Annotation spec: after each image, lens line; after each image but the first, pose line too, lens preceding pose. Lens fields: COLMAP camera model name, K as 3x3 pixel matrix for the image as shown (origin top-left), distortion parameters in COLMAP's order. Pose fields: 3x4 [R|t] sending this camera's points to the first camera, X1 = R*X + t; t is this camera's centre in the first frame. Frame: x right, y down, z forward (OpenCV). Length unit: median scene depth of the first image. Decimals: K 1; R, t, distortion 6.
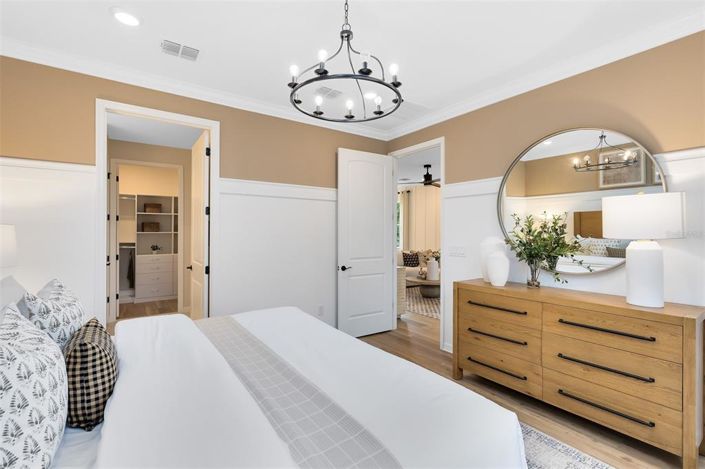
lens RADIAL K [[325.6, 0, 352.5], [0, 325.6, 234.5], [0, 0, 1]] dist [0.002504, 0.000274]
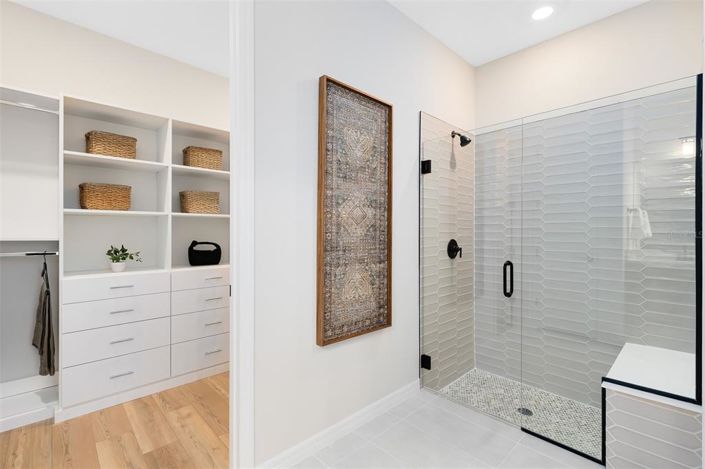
lens RADIAL K [[316.6, 0, 355.0], [0, 316.6, 230.5], [0, 0, 1]] dist [-0.000093, -0.000259]
pose [[0.986217, -0.007108, 0.165306, -0.413954], [0.008428, 0.999938, -0.007282, 0.019787], [-0.165244, 0.008575, 0.986216, 0.620626]]
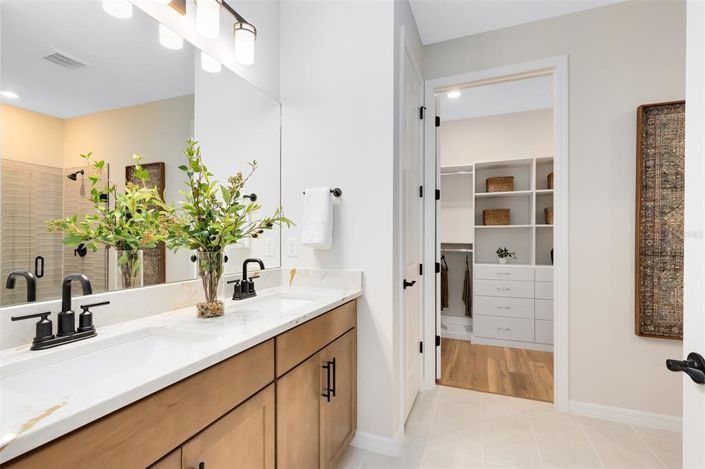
lens RADIAL K [[320.9, 0, 350.4], [0, 320.9, 241.4], [0, 0, 1]] dist [-0.000933, 0.000007]
pose [[0.552826, -0.001443, -0.833295, -0.289575], [0.000931, 0.999999, -0.001113, 0.021525], [0.833296, -0.000161, 0.552827, 0.473246]]
